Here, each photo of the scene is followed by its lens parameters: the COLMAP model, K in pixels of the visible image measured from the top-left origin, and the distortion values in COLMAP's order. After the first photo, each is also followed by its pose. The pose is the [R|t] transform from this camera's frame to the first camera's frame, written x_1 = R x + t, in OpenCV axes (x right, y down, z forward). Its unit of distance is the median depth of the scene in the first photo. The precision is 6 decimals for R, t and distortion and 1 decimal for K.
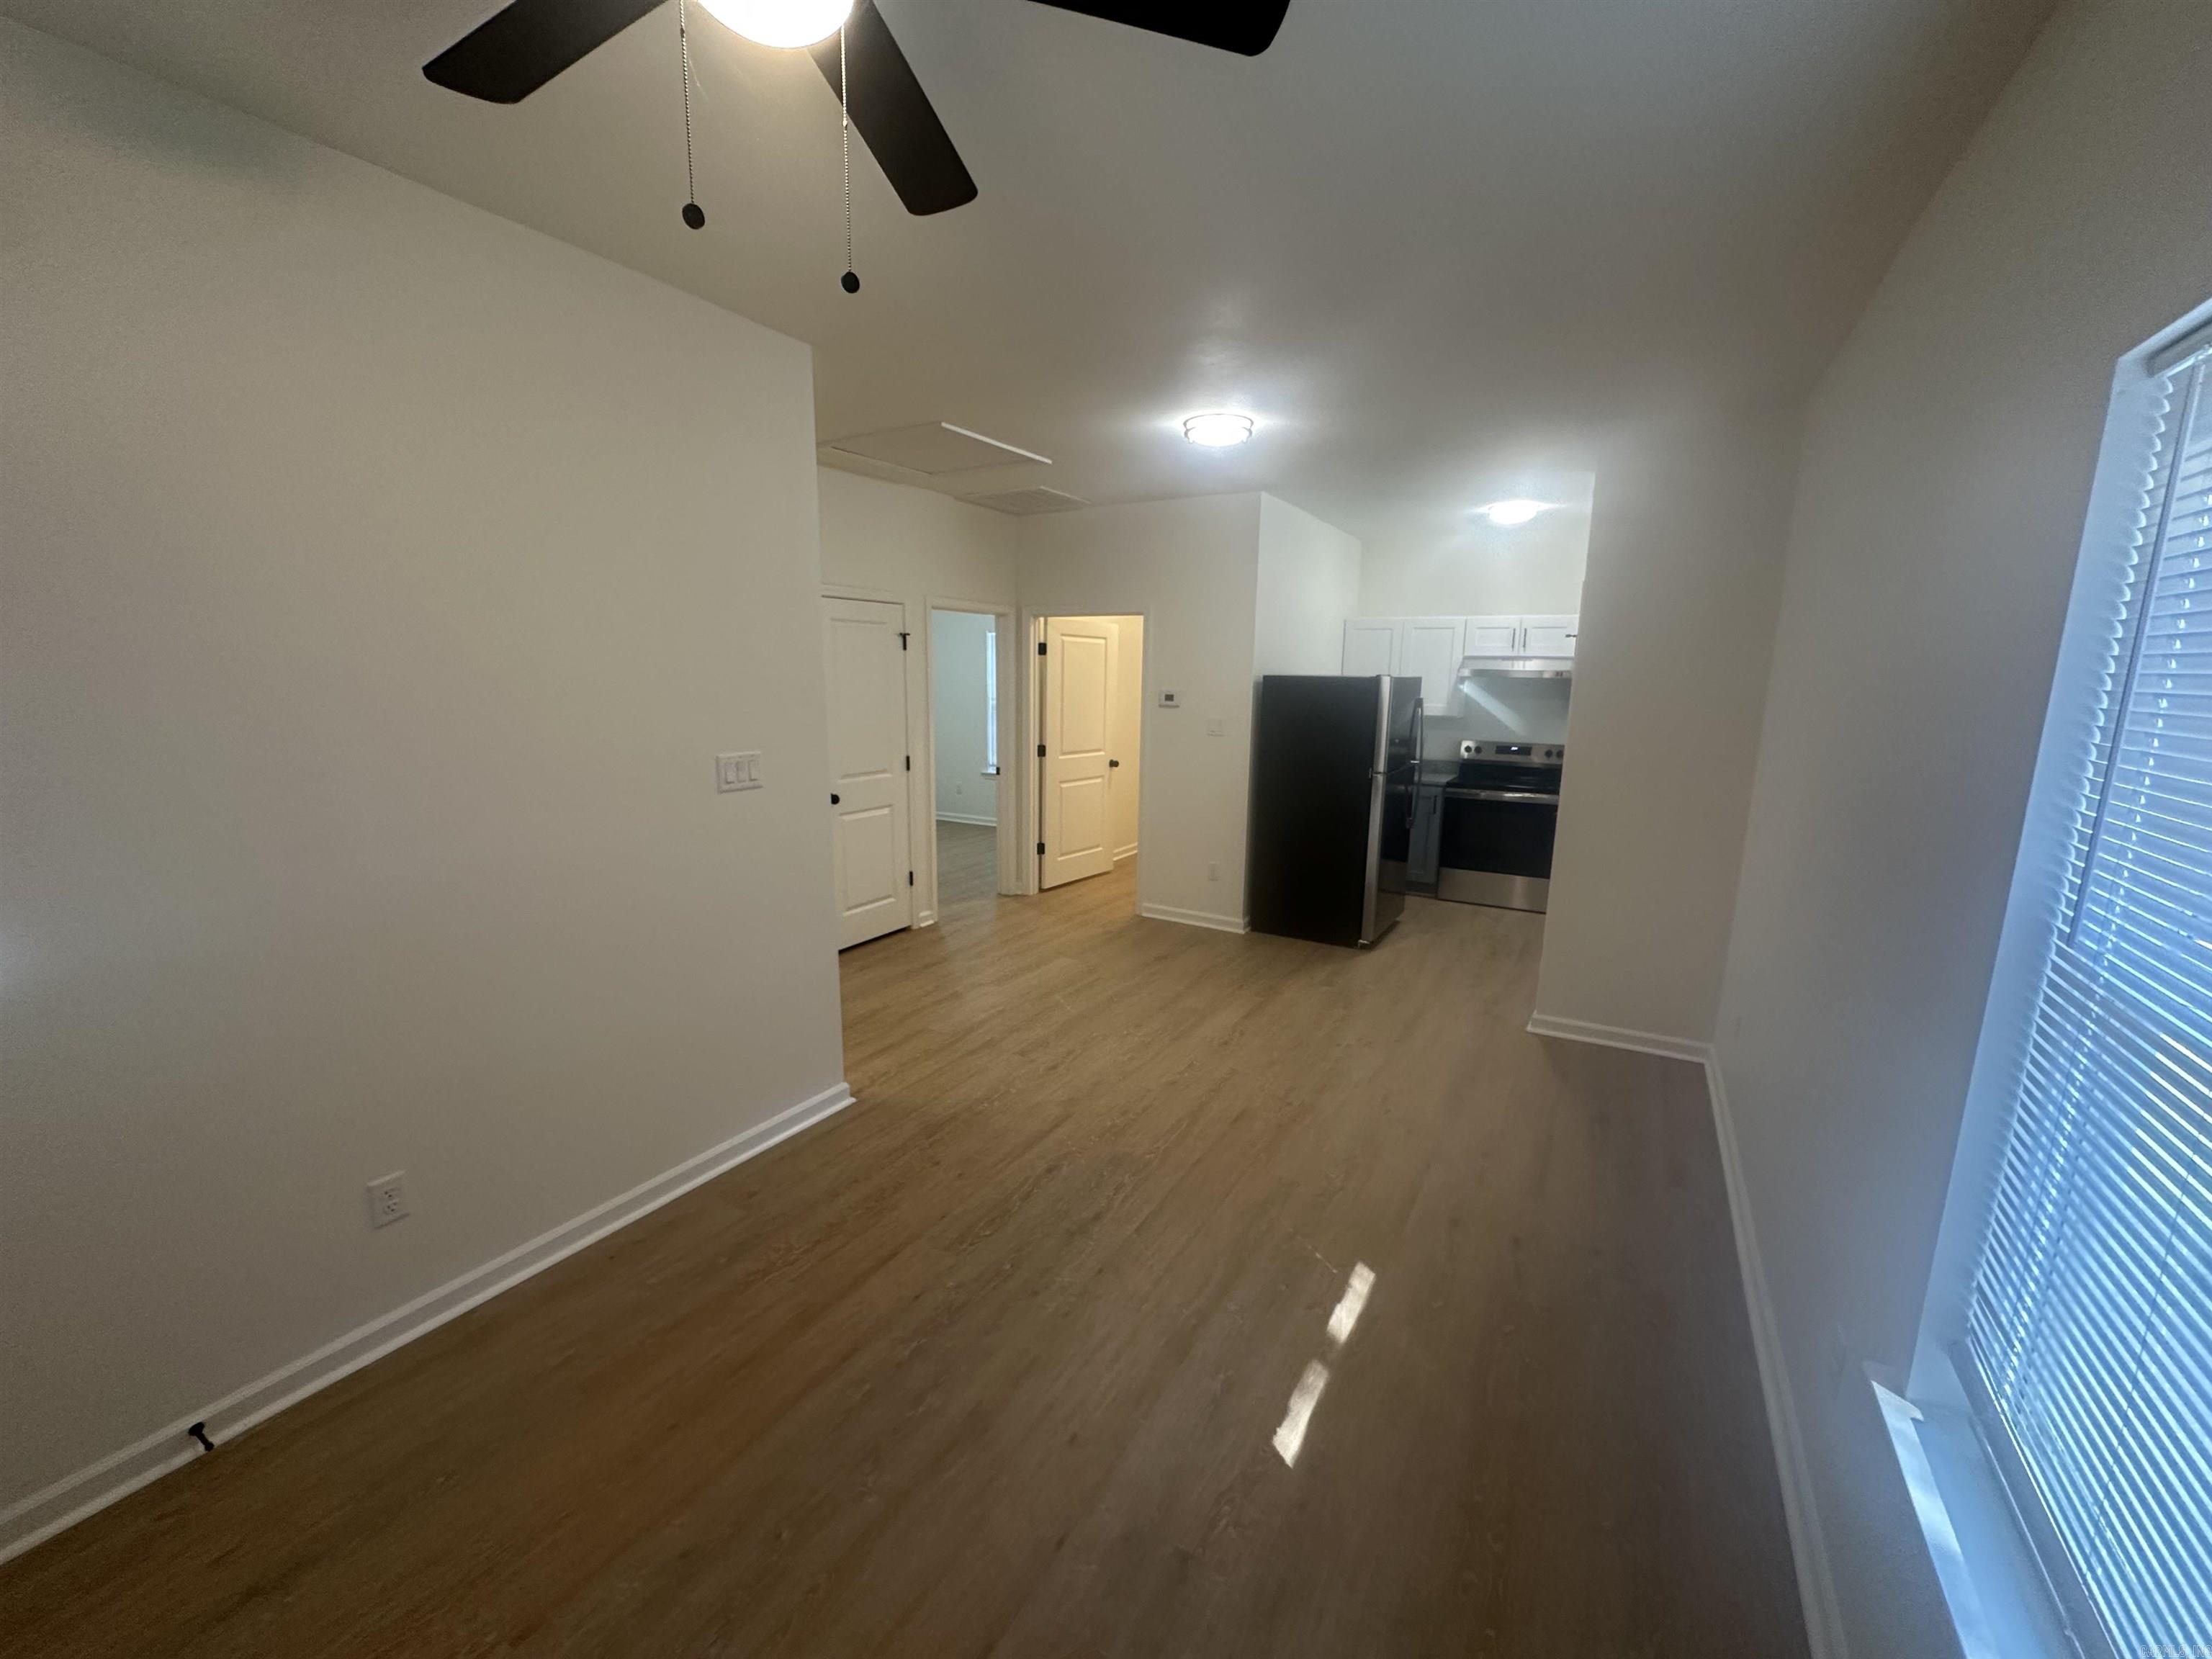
lens RADIAL K [[879.0, 0, 1102.5], [0, 879.0, 830.7], [0, 0, 1]] dist [-0.004917, 0.000005]
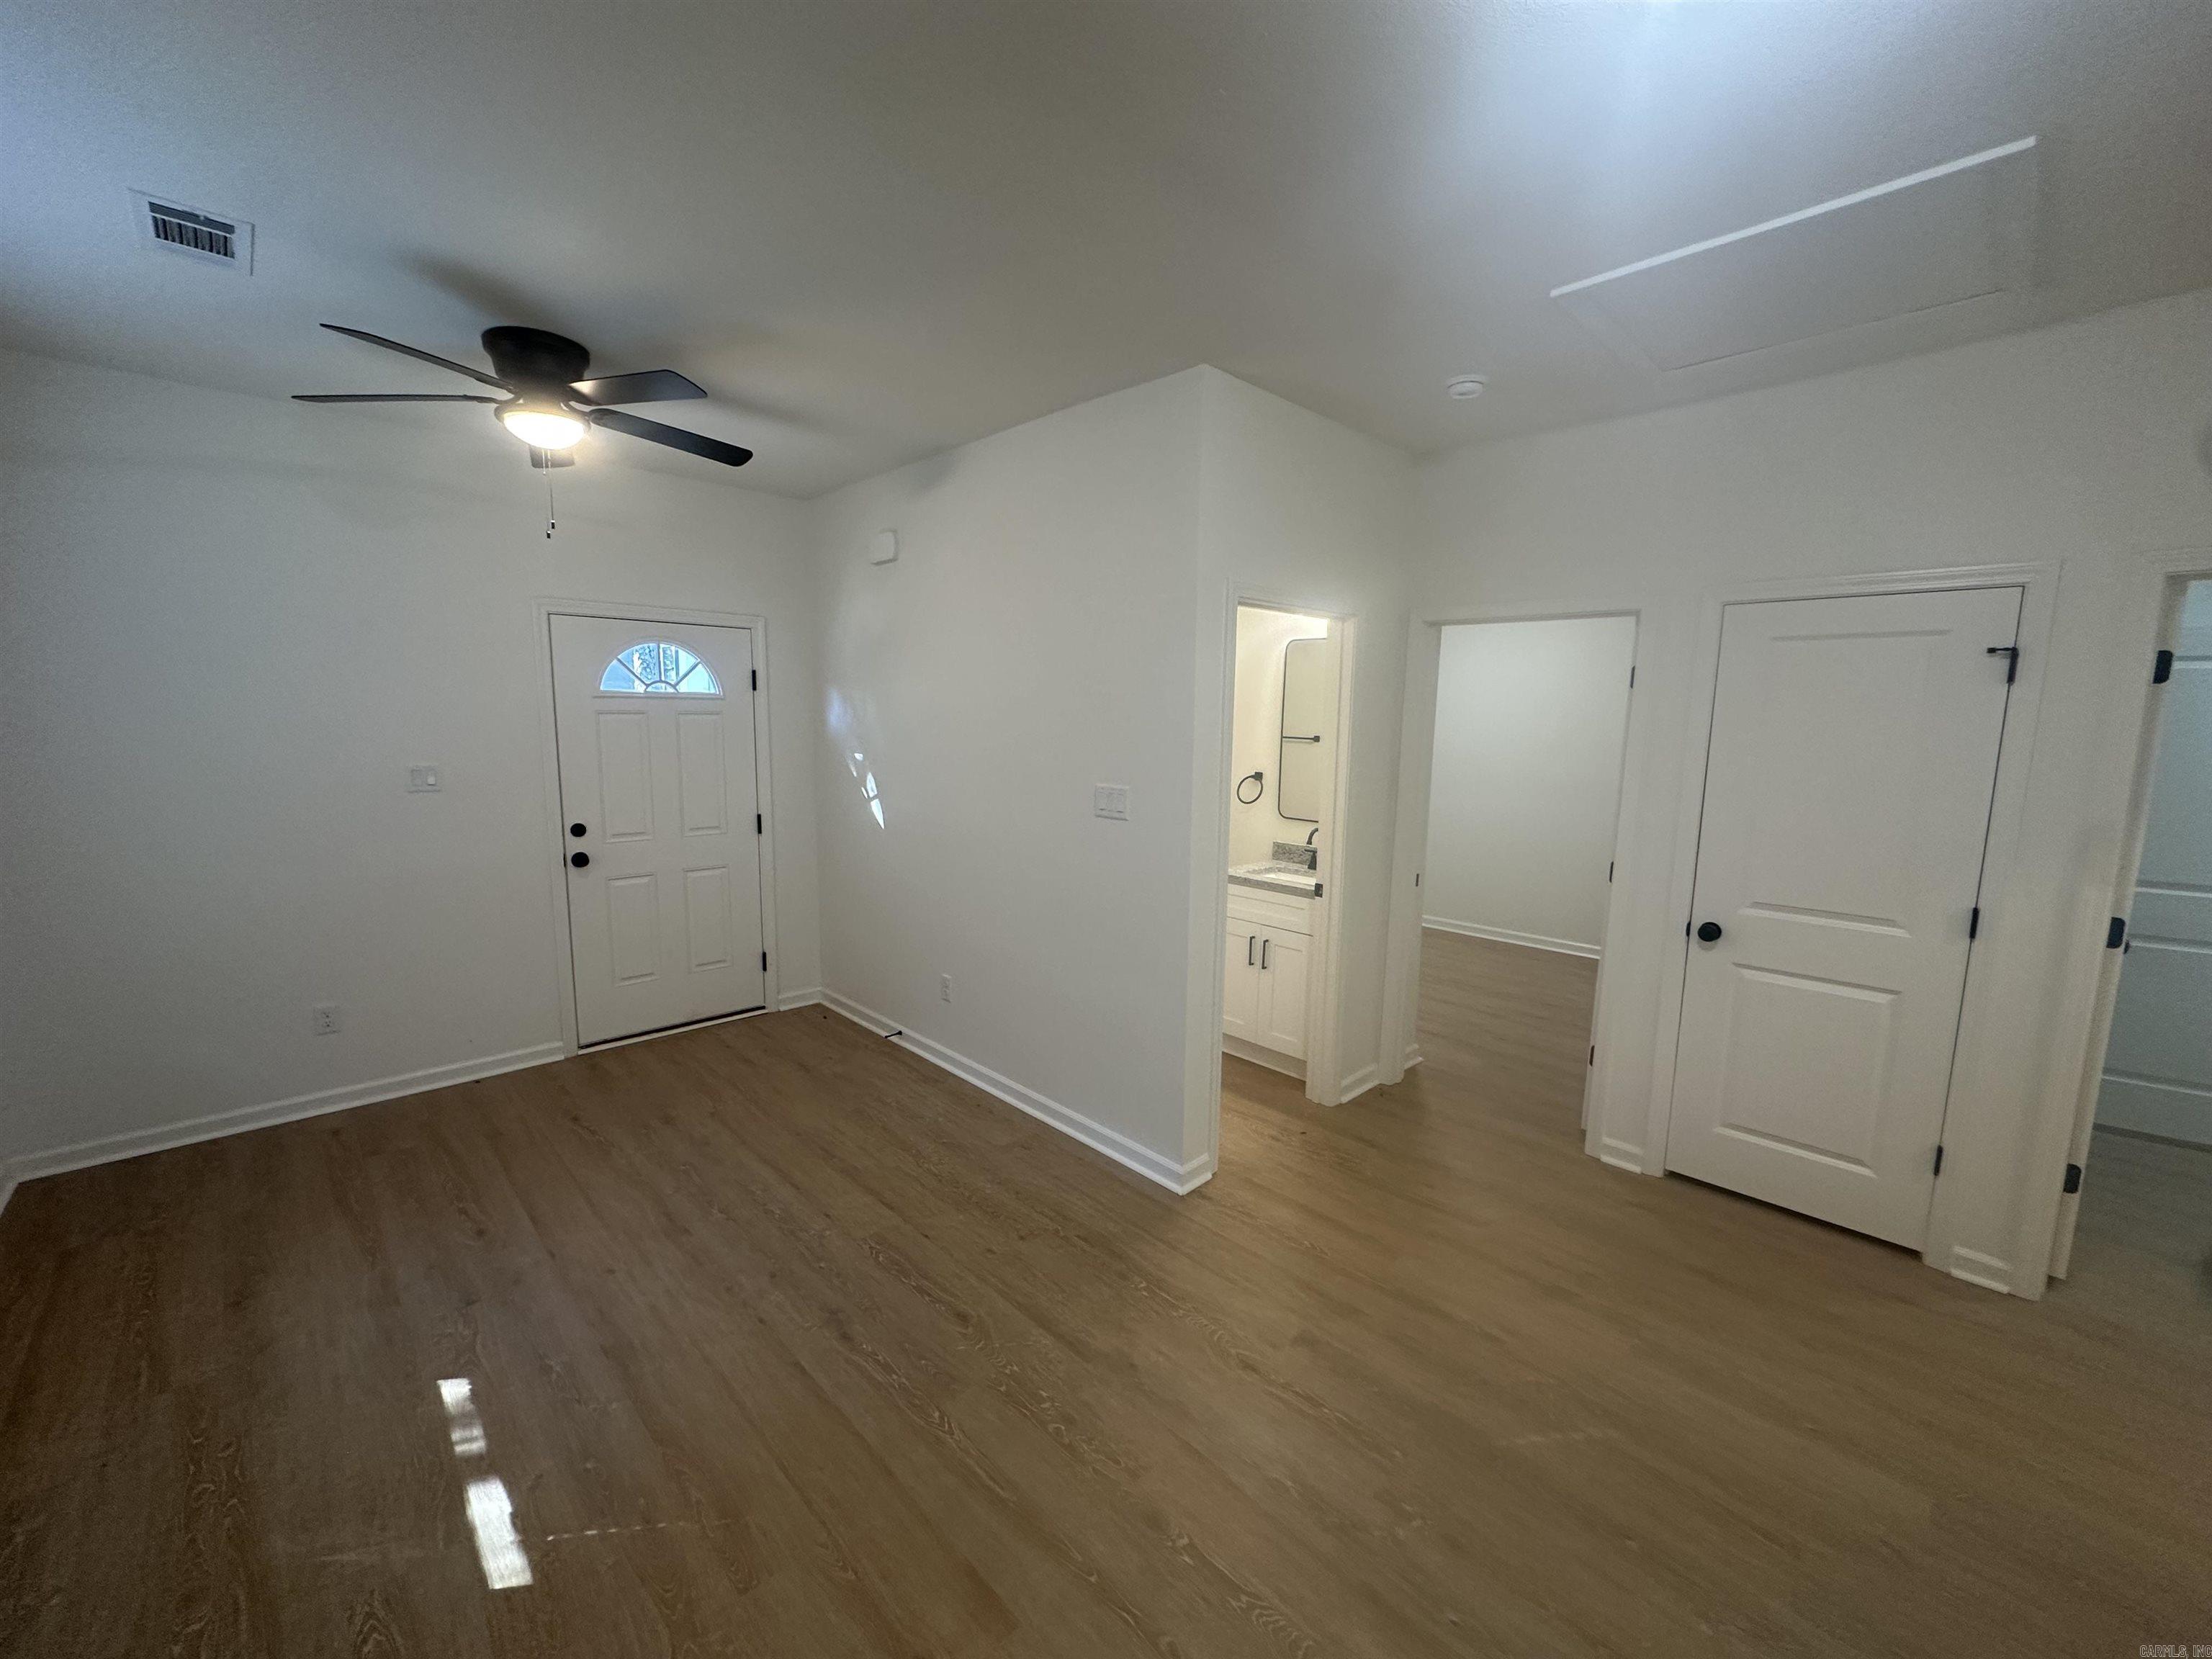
lens RADIAL K [[879.0, 0, 1105.2], [0, 879.0, 829.0], [0, 0, 1]] dist [-0.004917, 0.000005]
pose [[-0.260811, 0.108409, -0.959284, 0.614063], [-0.194157, 0.967481, 0.162123, -0.198490], [0.945664, 0.228535, -0.231282, 1.176158]]
